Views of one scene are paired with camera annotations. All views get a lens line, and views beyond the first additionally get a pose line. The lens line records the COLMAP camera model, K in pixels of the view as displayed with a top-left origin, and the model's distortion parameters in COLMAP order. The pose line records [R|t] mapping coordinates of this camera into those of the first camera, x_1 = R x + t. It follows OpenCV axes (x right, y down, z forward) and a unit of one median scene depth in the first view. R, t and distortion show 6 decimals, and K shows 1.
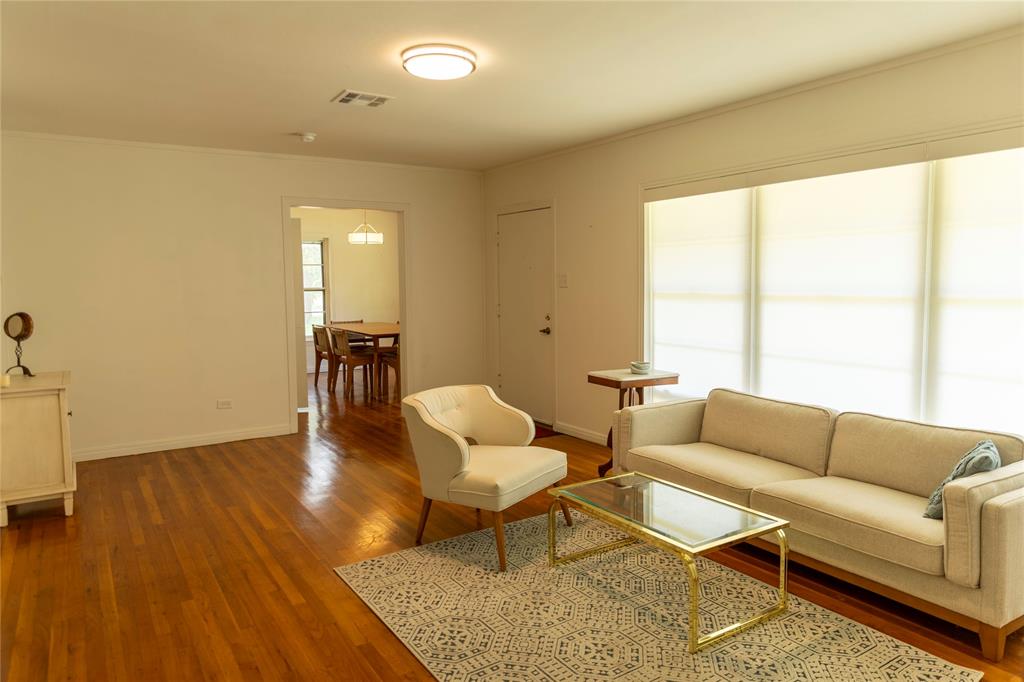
lens RADIAL K [[687.5, 0, 512.6], [0, 687.5, 336.0], [0, 0, 1]] dist [0.010954, 0.001454]
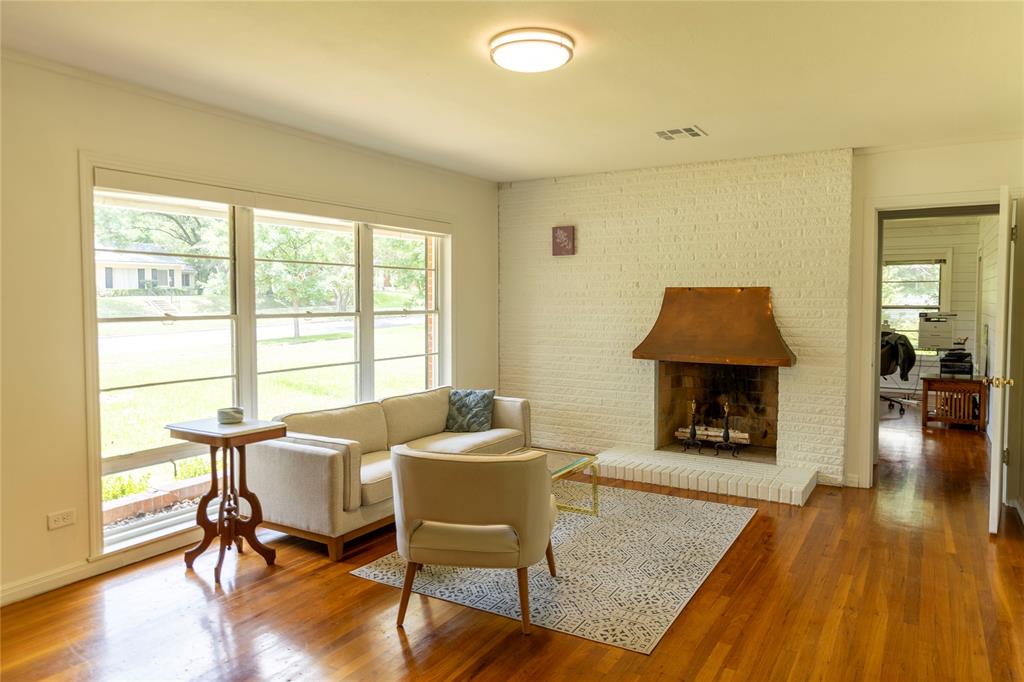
lens RADIAL K [[687.5, 0, 512.6], [0, 687.5, 336.0], [0, 0, 1]] dist [0.010954, 0.001454]
pose [[-0.448638, -0.035255, 0.893018, -0.898736], [0.078916, 0.993756, 0.078878, -0.109696], [-0.890222, 0.105861, -0.443055, 1.462993]]
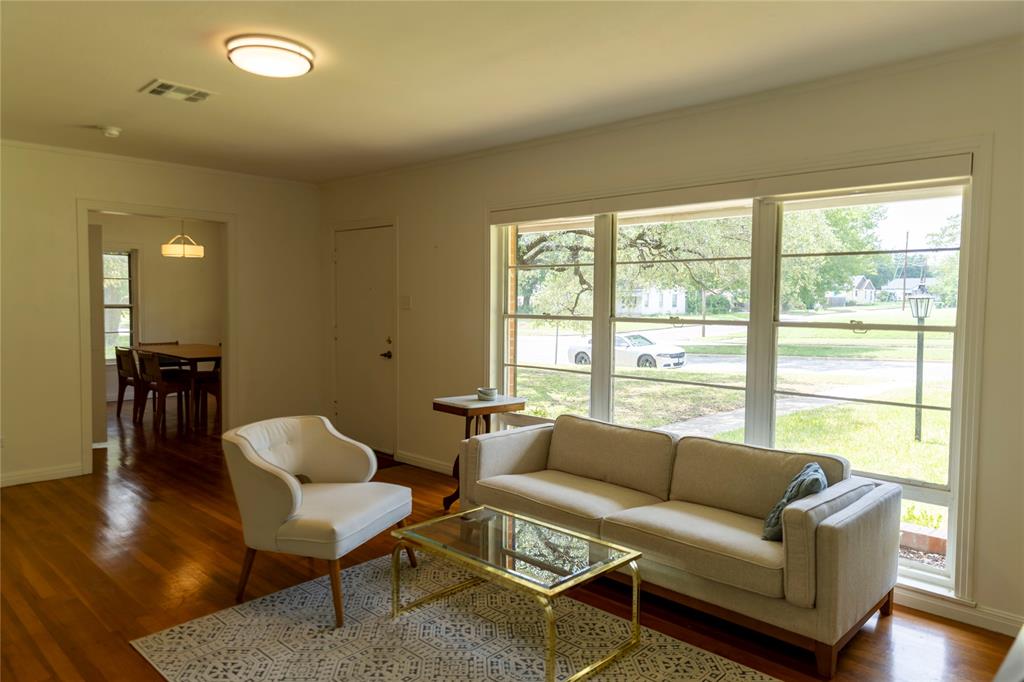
lens RADIAL K [[687.5, 0, 512.6], [0, 687.5, 336.0], [0, 0, 1]] dist [0.010954, 0.001454]
pose [[0.972598, 0.008320, 0.232345, -0.006785], [-0.001088, 0.999511, -0.031236, -0.007205], [-0.232491, 0.030128, 0.972132, 0.066517]]
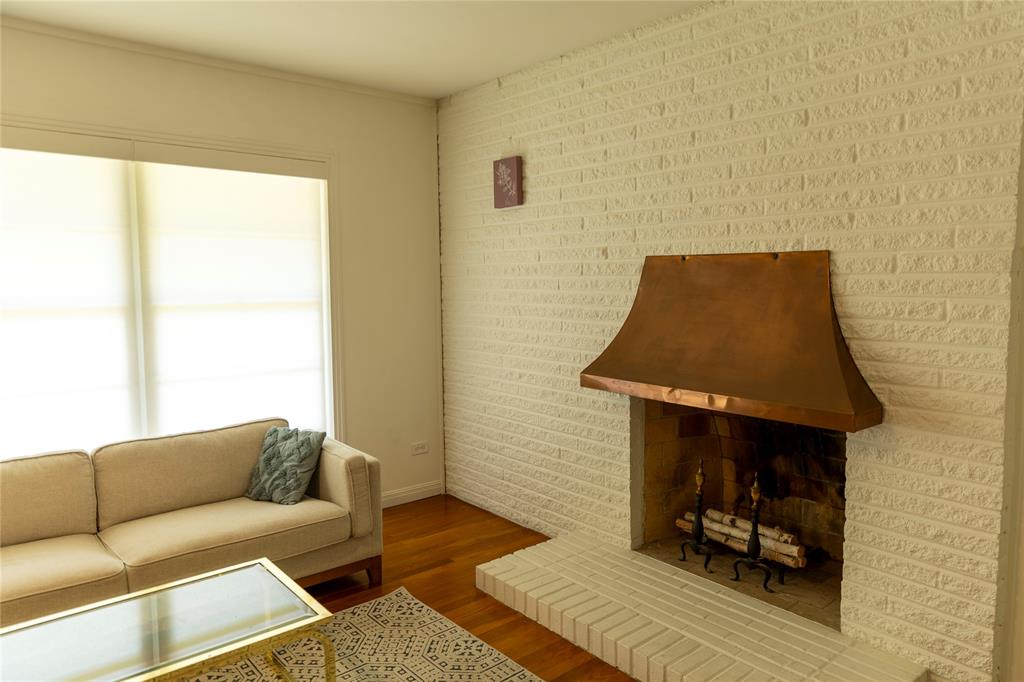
lens RADIAL K [[686.1, 0, 516.3], [0, 686.1, 335.9], [0, 0, 1]] dist [0.006053, 0.000623]
pose [[-0.140241, -0.068285, 0.987760, -0.417604], [0.087734, 0.992838, 0.081092, -0.047595], [-0.986223, 0.098033, -0.133246, 0.645908]]
